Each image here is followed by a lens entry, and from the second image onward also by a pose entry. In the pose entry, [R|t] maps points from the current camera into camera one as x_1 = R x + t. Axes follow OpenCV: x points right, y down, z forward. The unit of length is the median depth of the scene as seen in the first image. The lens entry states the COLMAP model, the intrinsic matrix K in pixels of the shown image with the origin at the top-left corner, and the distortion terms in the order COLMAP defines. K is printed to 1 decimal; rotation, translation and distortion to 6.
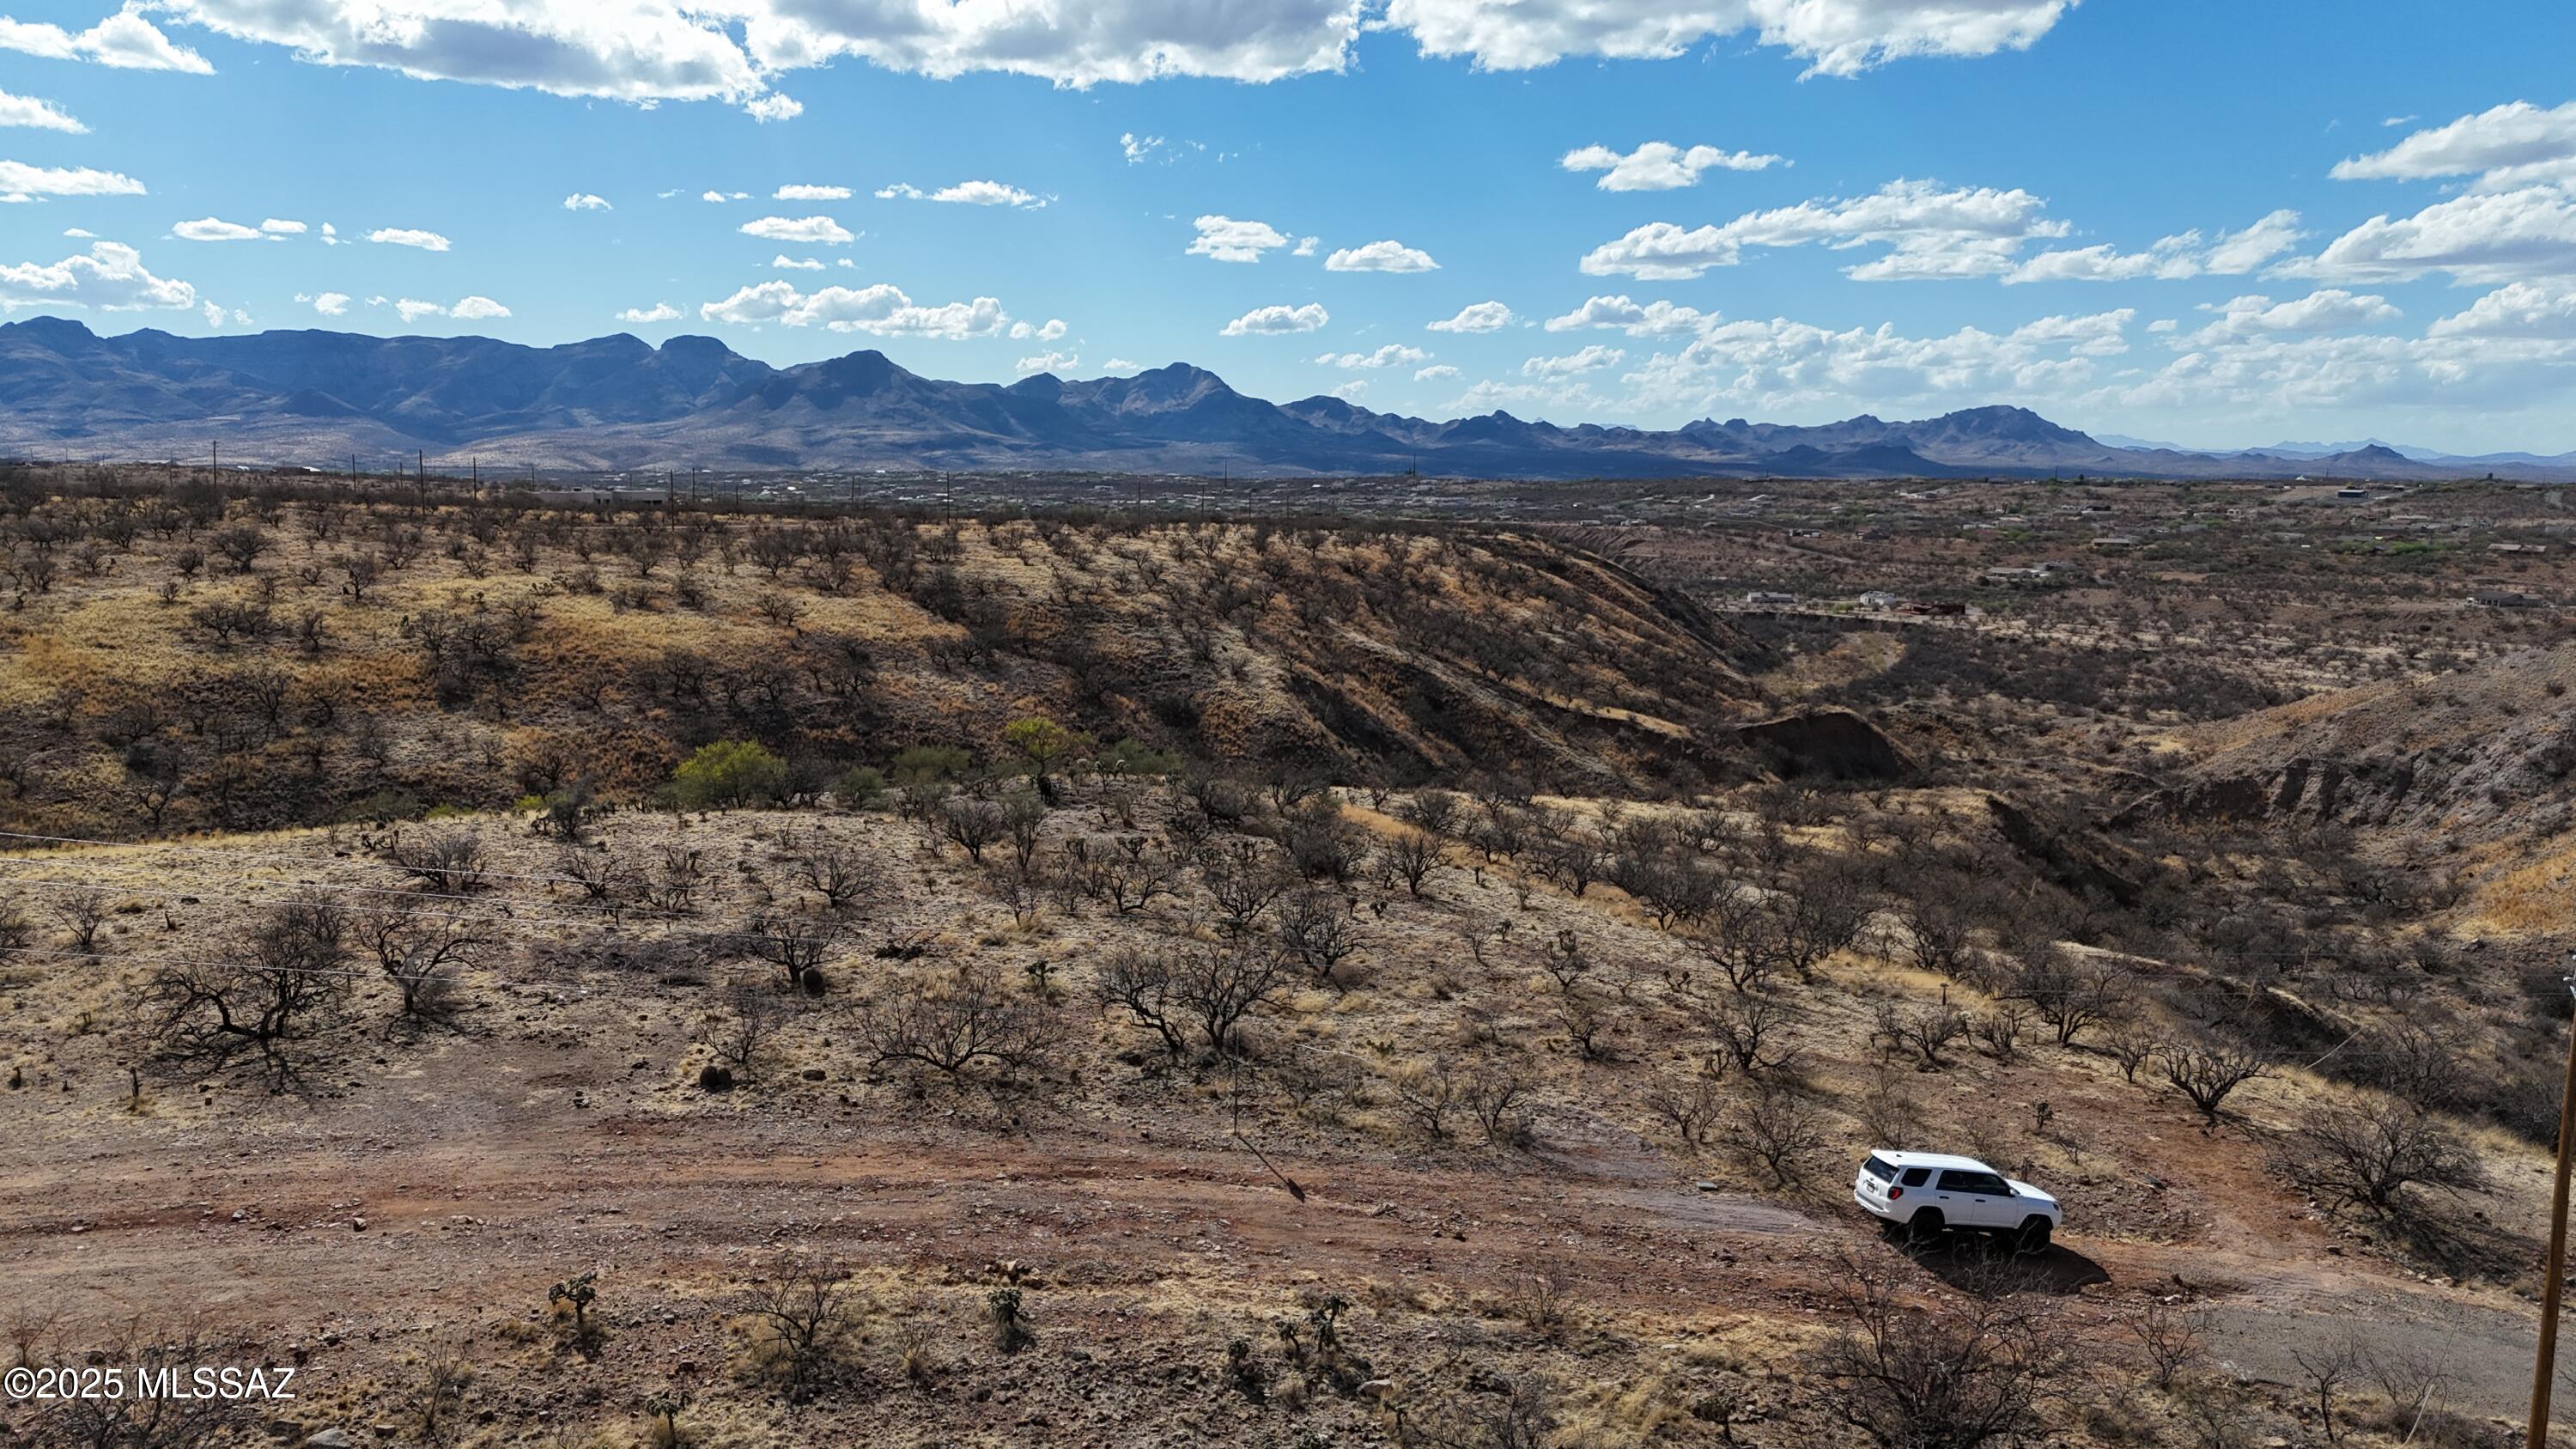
lens RADIAL K [[1861.5, 0, 1289.7], [0, 1861.5, 724.2], [0, 0, 1]] dist [0.056352, -0.035178]
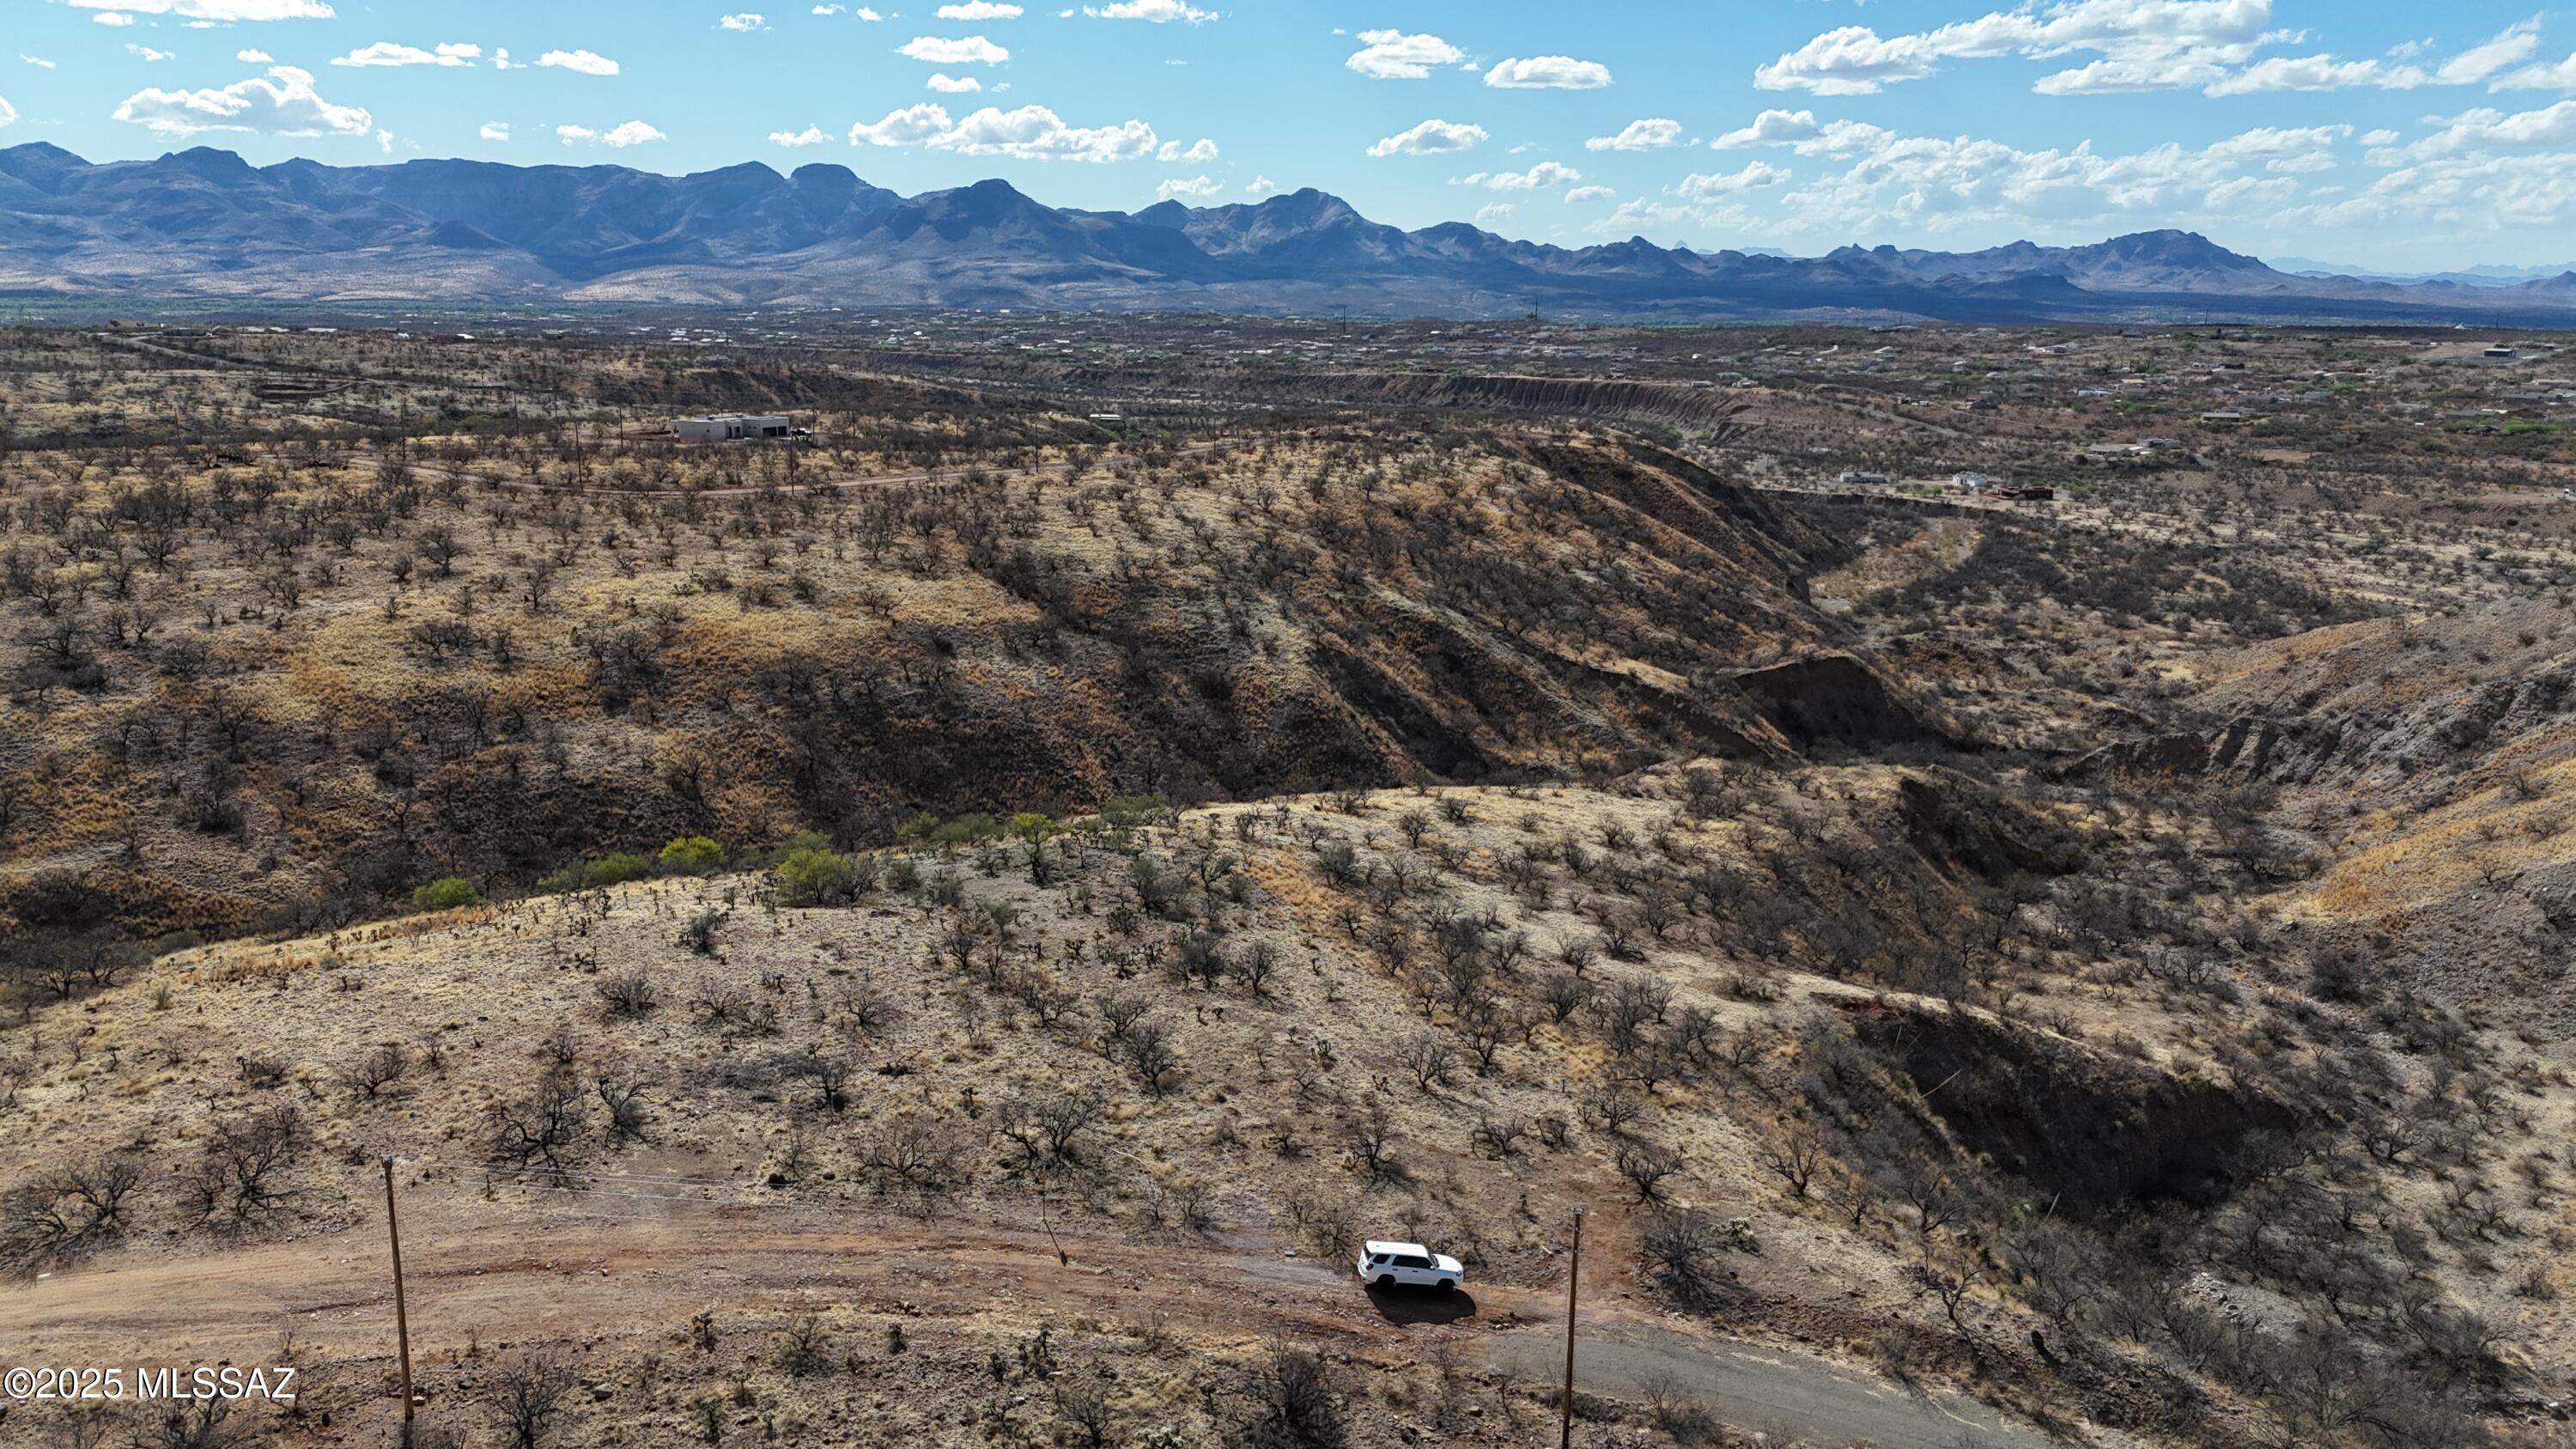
lens RADIAL K [[1861.5, 0, 1288.2], [0, 1861.5, 726.0], [0, 0, 1]] dist [0.056352, -0.035178]
pose [[0.997638, 0.013879, -0.067272, 0.061194], [-0.007774, 0.995895, 0.090183, -0.081879], [0.068248, -0.089447, 0.993651, -0.149404]]
